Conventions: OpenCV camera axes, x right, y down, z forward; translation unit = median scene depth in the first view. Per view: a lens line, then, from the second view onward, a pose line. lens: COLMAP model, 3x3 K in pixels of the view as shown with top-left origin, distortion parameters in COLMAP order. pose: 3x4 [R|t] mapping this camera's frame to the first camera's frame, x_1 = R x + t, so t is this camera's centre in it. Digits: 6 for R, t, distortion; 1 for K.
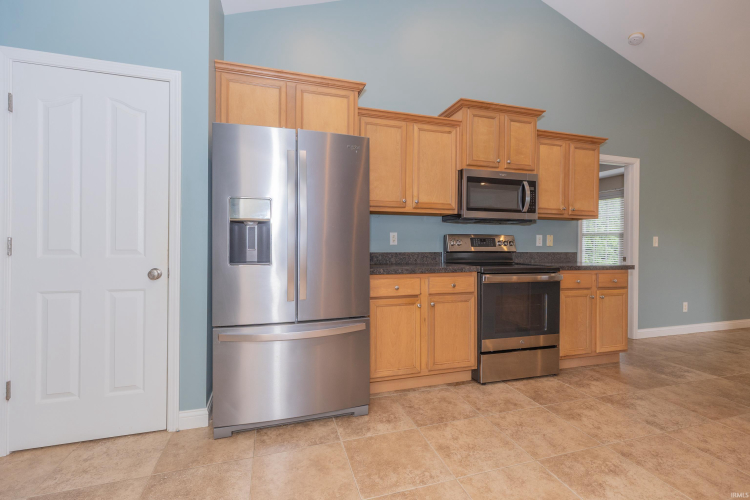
lens RADIAL K [[347.6, 0, 385.3], [0, 347.6, 247.6], [0, 0, 1]] dist [0.004343, 0.000647]
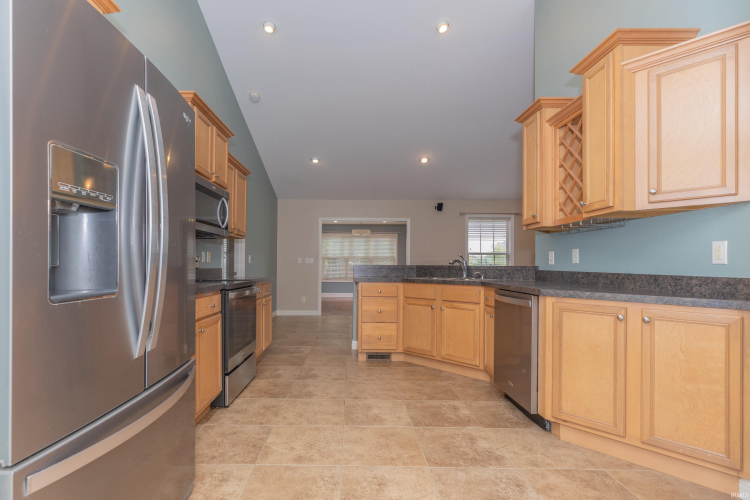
lens RADIAL K [[352.6, 0, 362.9], [0, 352.6, 263.3], [0, 0, 1]] dist [-0.001654, -0.000028]
pose [[0.282184, -0.005485, 0.959345, -0.585438], [0.004880, 0.999979, 0.004282, -0.005864], [-0.959348, 0.003473, 0.282205, 0.392846]]
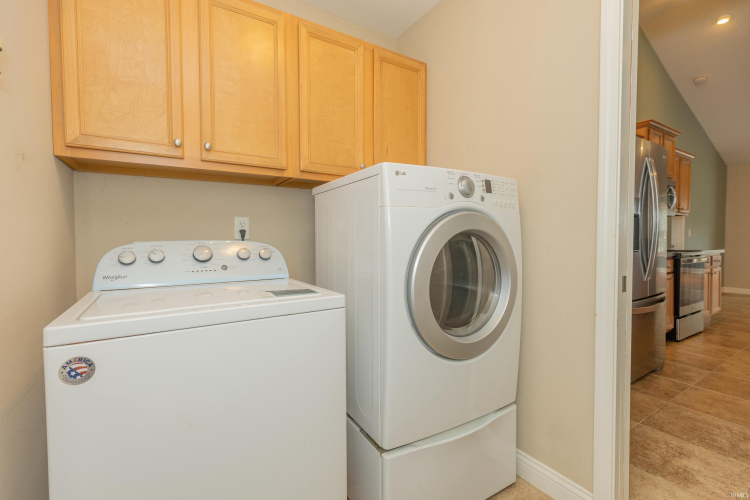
lens RADIAL K [[338.5, 0, 369.7], [0, 338.5, 249.9], [0, 0, 1]] dist [-0.000985, 0.000210]
pose [[0.969797, -0.020040, 0.243087, -1.233916], [0.014601, 0.999602, 0.024155, 0.000718], [-0.243475, -0.019877, 0.969704, 0.060153]]
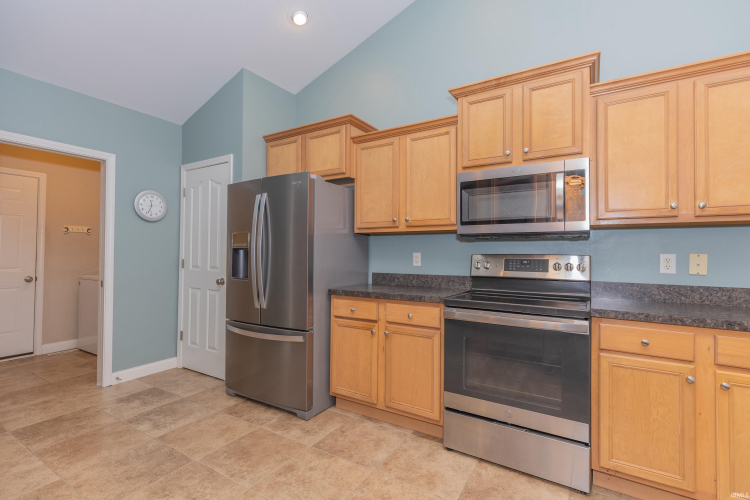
lens RADIAL K [[360.7, 0, 375.0], [0, 360.7, 250.0], [0, 0, 1]] dist [0.003337, 0.000616]
pose [[0.636038, -0.008205, -0.771614, 0.866427], [-0.012755, 0.999695, -0.021144, -0.035671], [0.771552, 0.023290, 0.635740, 0.377839]]
